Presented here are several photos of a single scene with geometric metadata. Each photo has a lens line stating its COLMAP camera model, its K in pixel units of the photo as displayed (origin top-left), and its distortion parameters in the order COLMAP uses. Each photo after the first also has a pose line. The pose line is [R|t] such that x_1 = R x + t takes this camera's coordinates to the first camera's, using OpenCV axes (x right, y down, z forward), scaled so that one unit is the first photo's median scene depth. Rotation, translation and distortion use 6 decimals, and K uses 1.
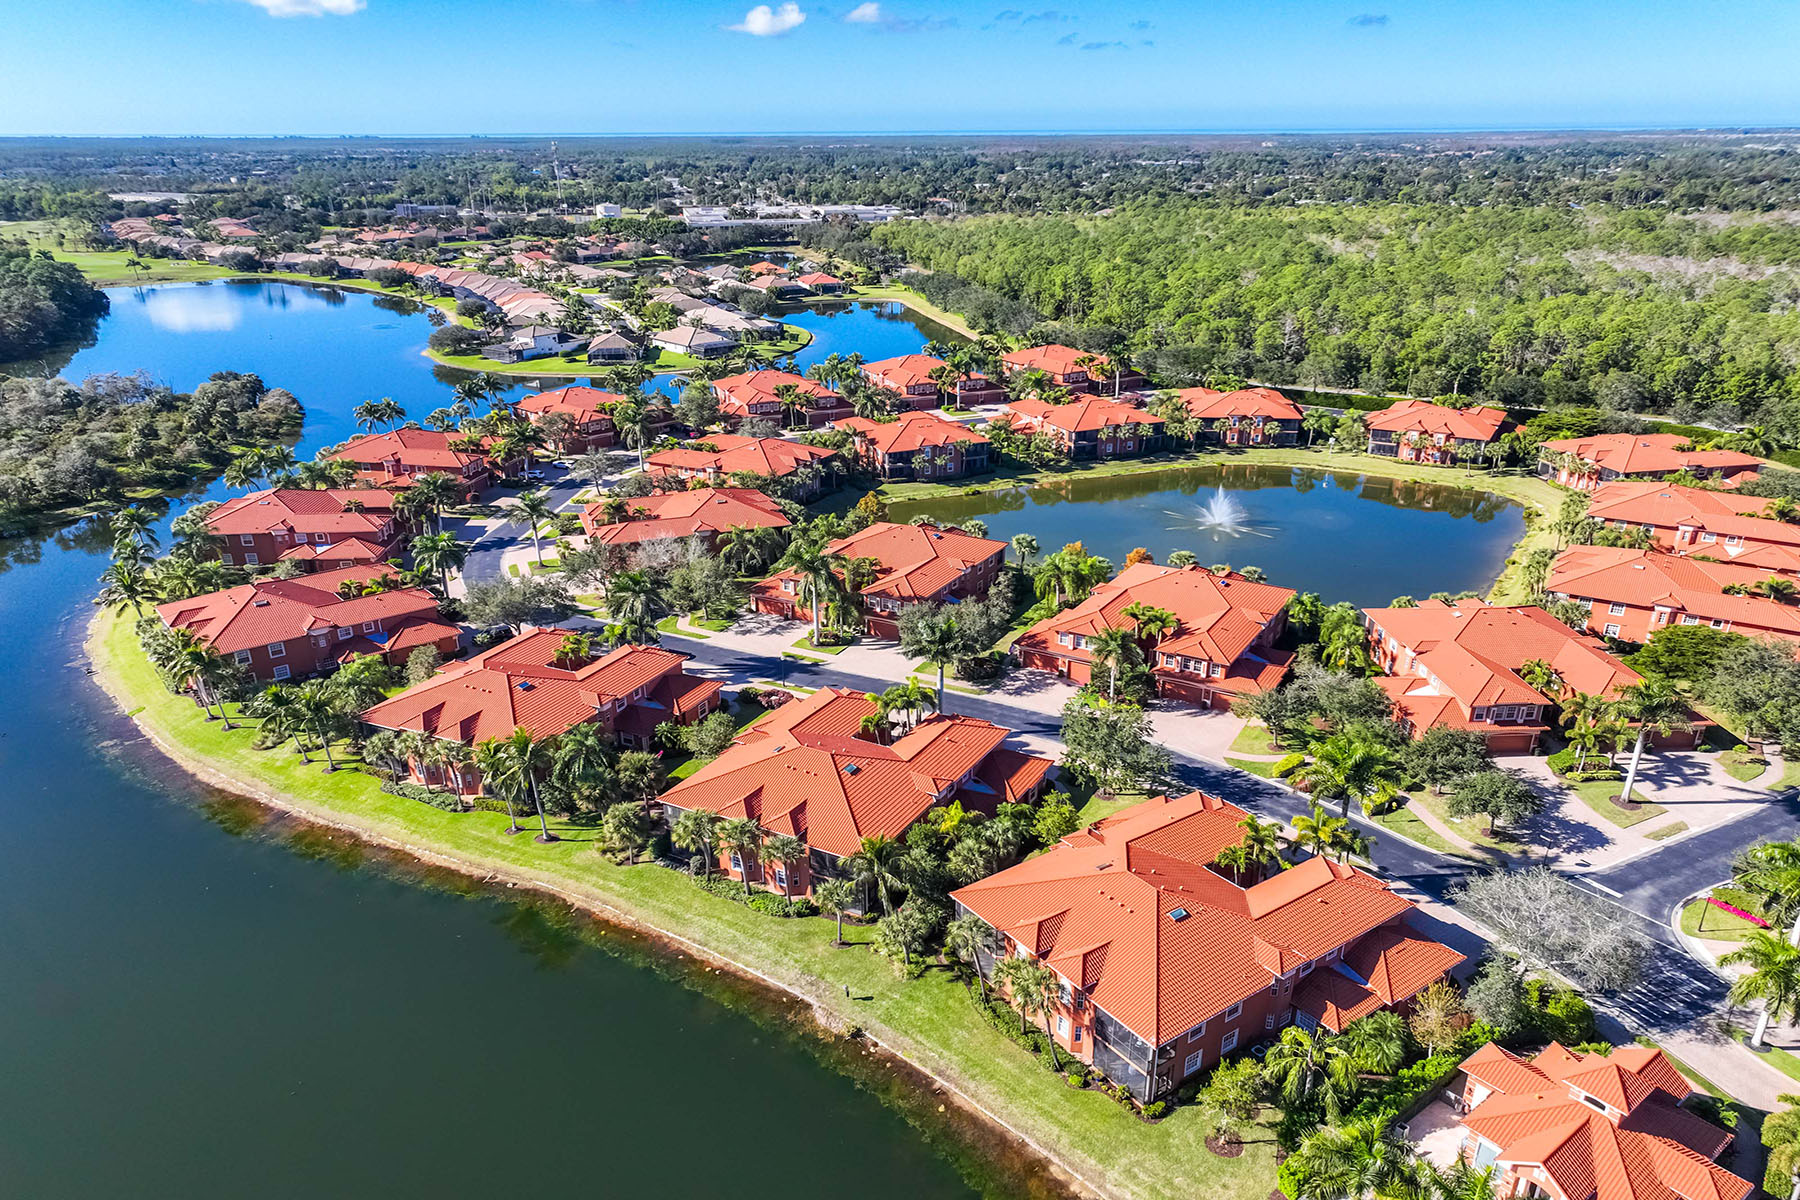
lens RADIAL K [[1191.4, 0, 900.0], [0, 1191.4, 600.0], [0, 0, 1]] dist [-0.002762, 0.022290]
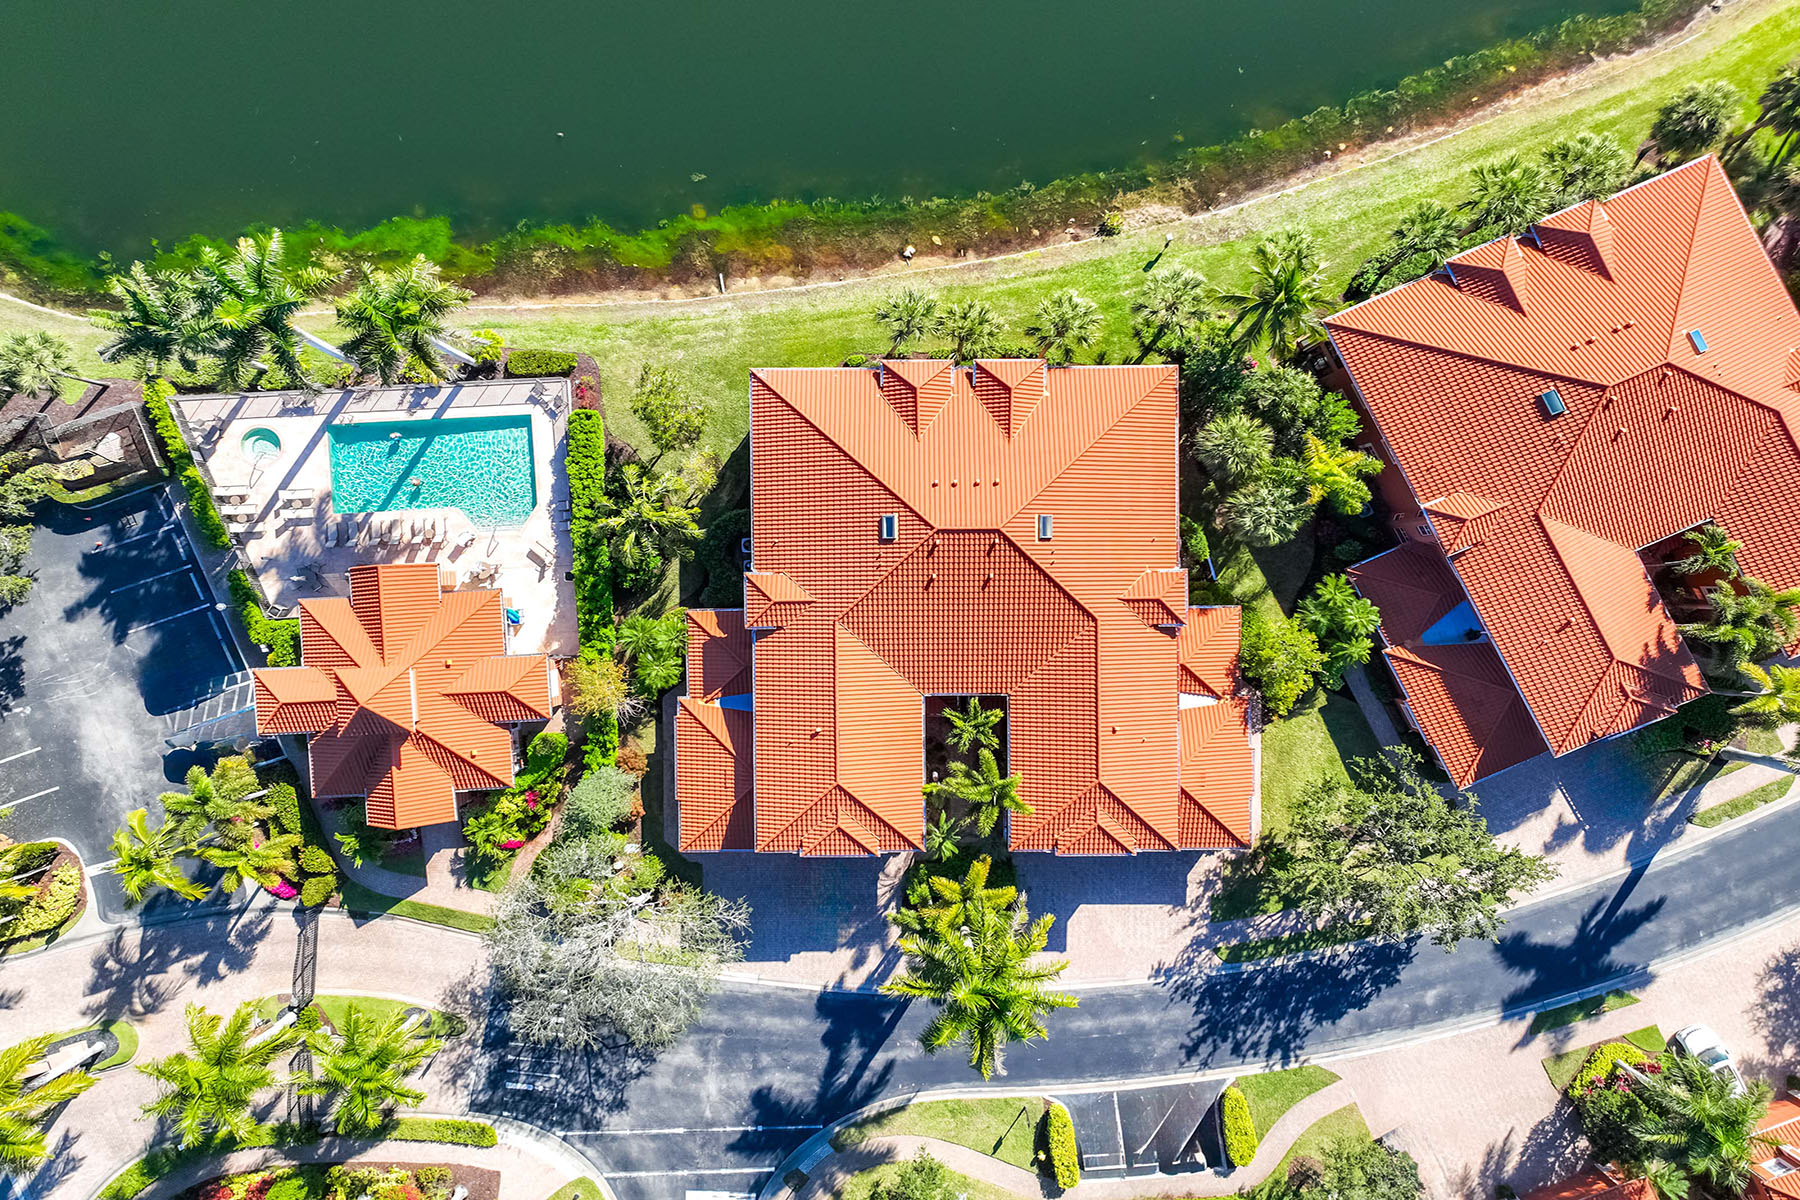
lens RADIAL K [[1191.4, 0, 900.0], [0, 1191.4, 600.0], [0, 0, 1]] dist [-0.002762, 0.022290]
pose [[-0.521681, 0.853124, -0.005419, 0.078977], [-0.292233, -0.172724, 0.940620, -0.123483], [0.801529, 0.492287, 0.339417, 0.227690]]
